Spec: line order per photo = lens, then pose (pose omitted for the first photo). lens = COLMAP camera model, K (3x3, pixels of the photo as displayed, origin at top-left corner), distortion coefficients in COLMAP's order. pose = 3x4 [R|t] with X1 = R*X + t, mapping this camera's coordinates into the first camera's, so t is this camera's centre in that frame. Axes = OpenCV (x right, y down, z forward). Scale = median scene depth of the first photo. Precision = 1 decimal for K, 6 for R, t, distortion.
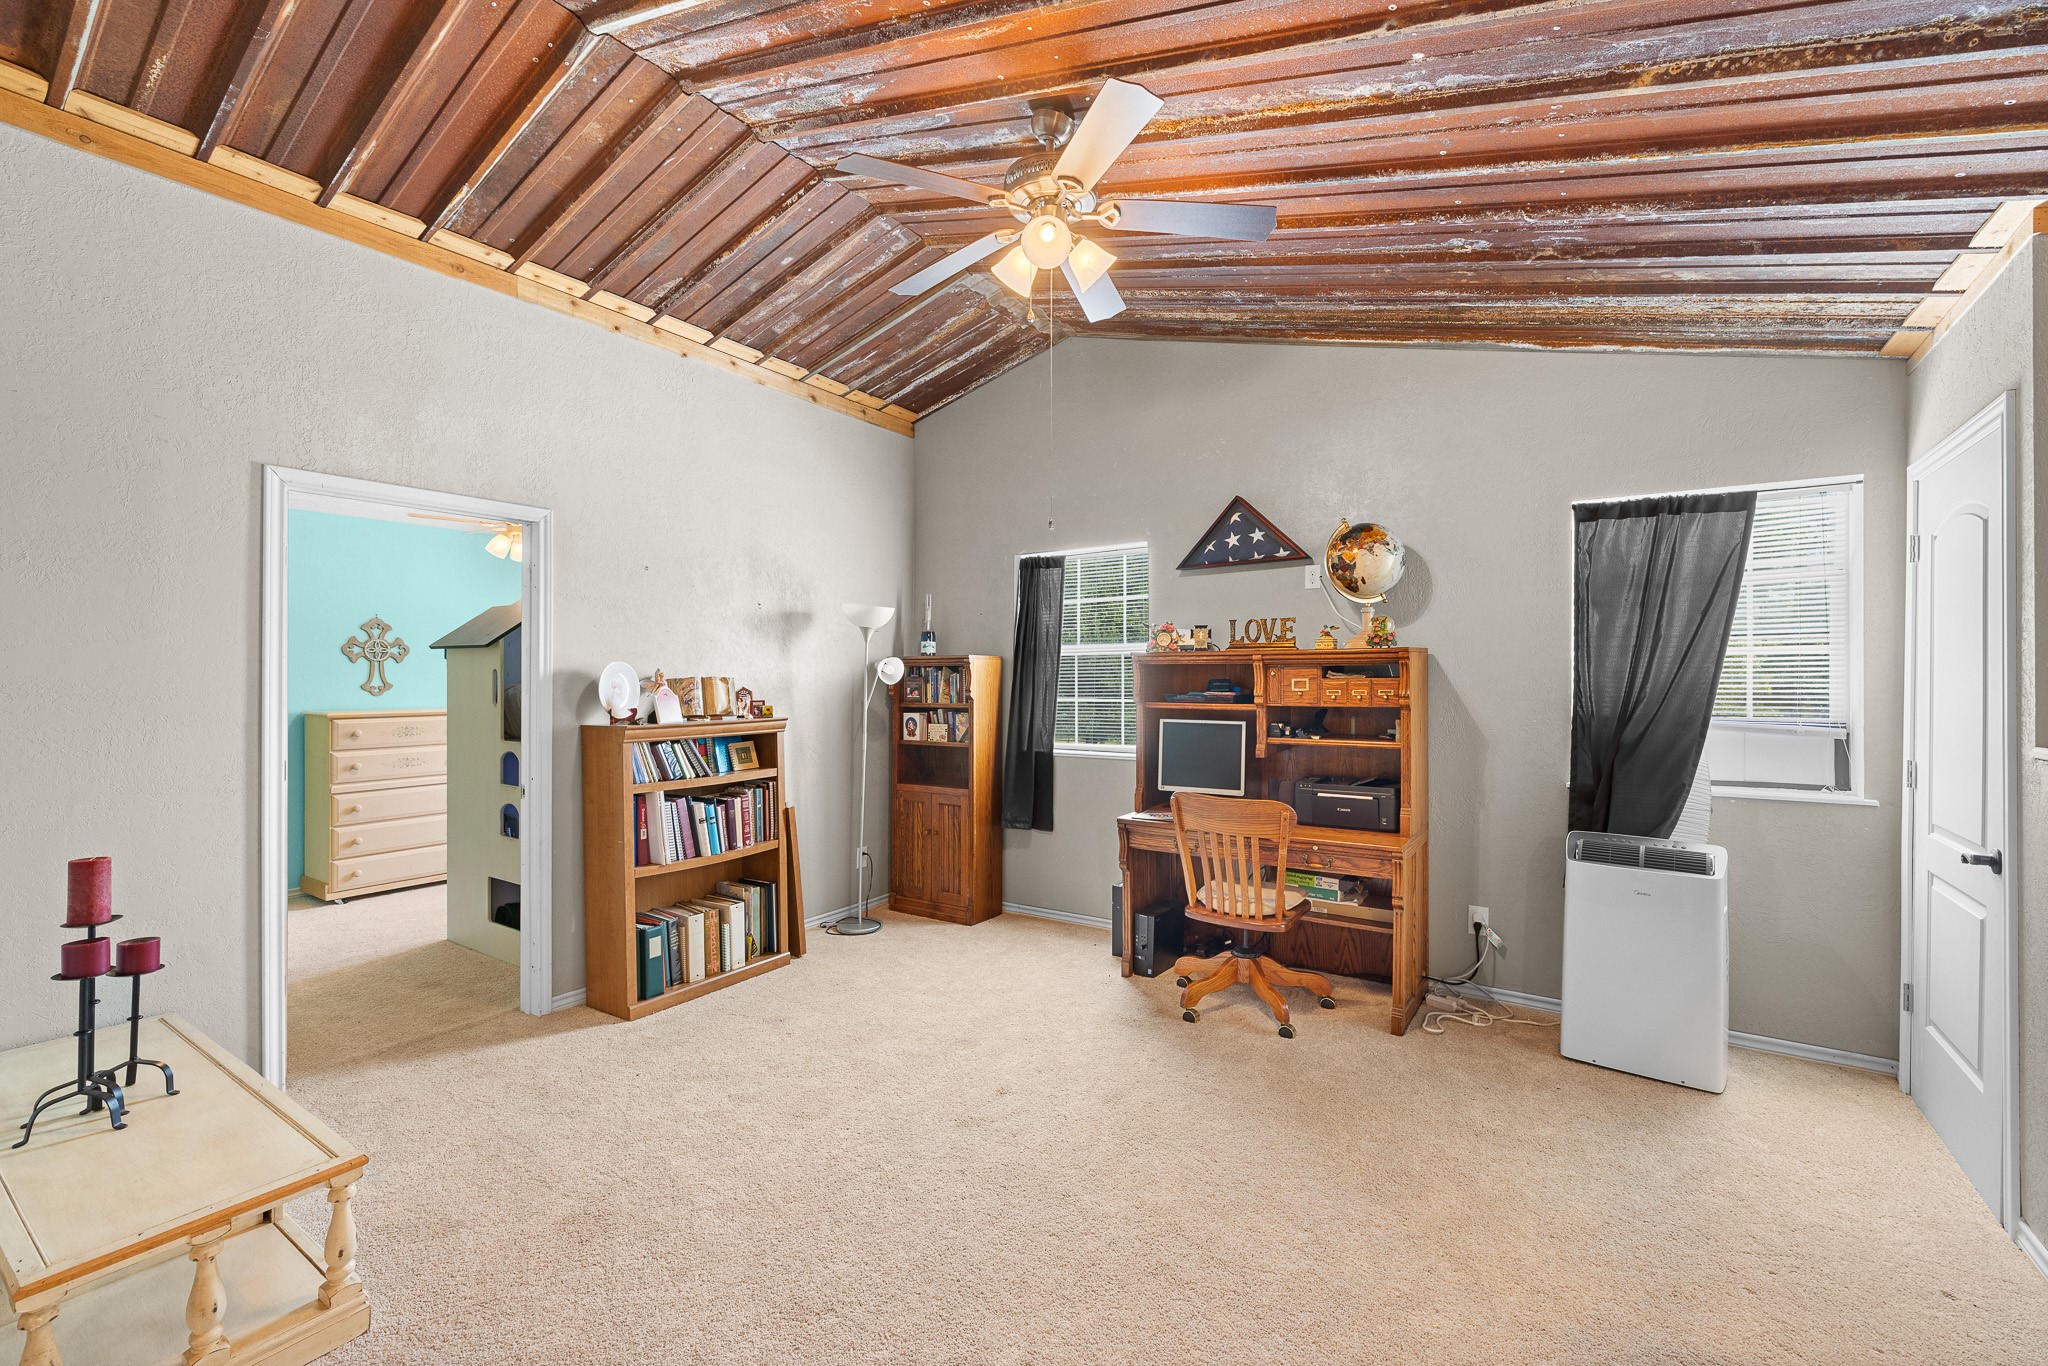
lens RADIAL K [[863.1, 0, 1024.1], [0, 863.1, 675.9], [0, 0, 1]] dist [0.000554, -0.000029]
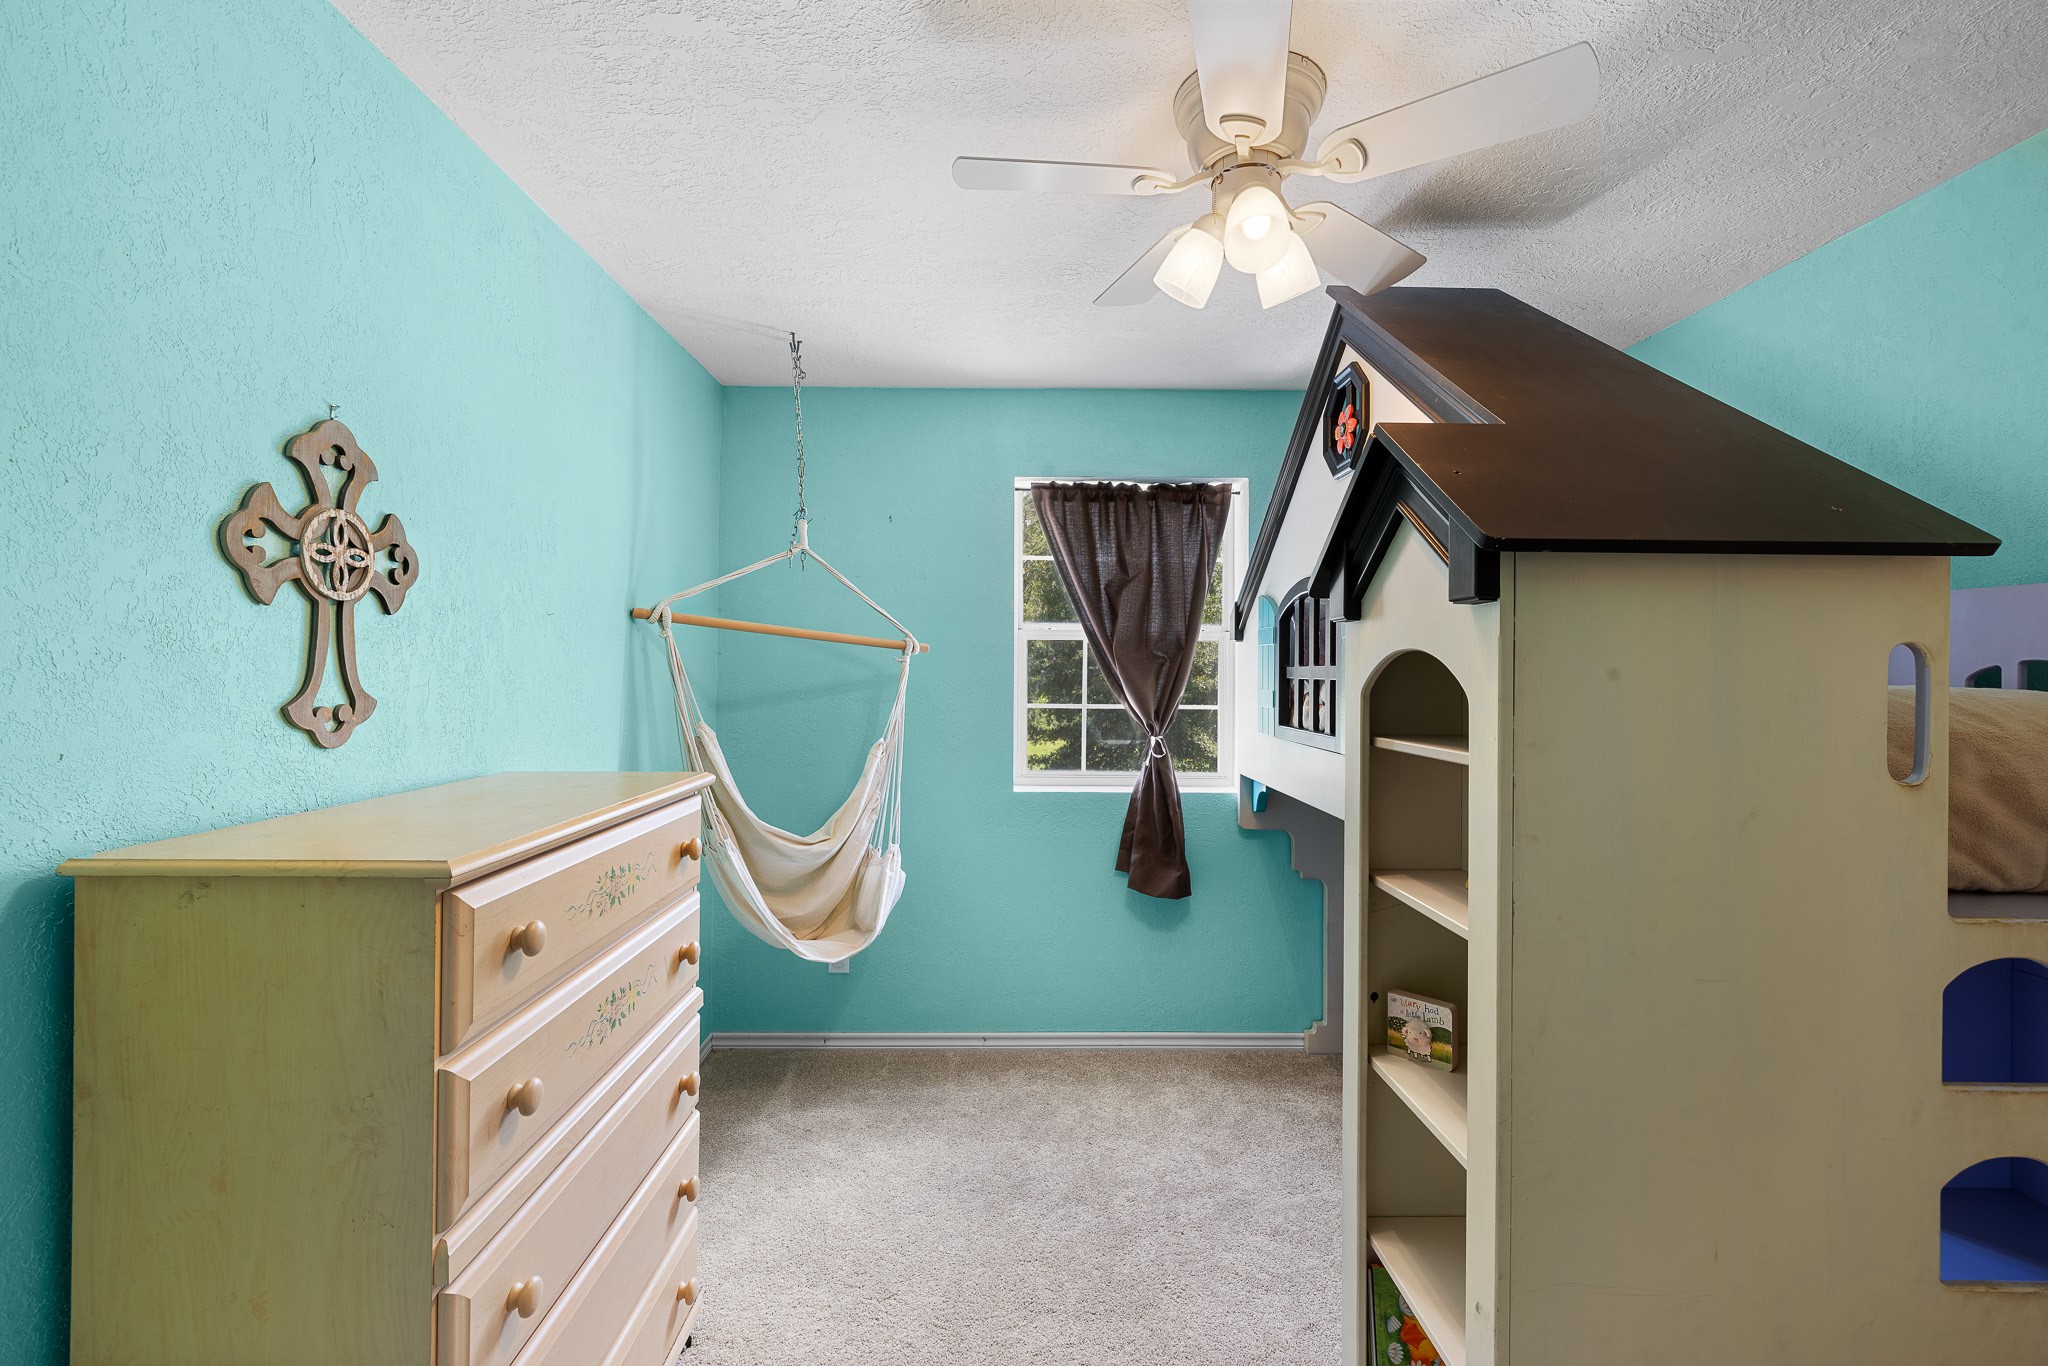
lens RADIAL K [[863.1, 0, 1024.1], [0, 863.1, 675.9], [0, 0, 1]] dist [0.000554, -0.000029]
pose [[0.819046, 0.002864, 0.573721, -0.723677], [-0.003784, 0.999993, 0.000410, 0.002664], [-0.573715, -0.002506, 0.819051, 0.688182]]
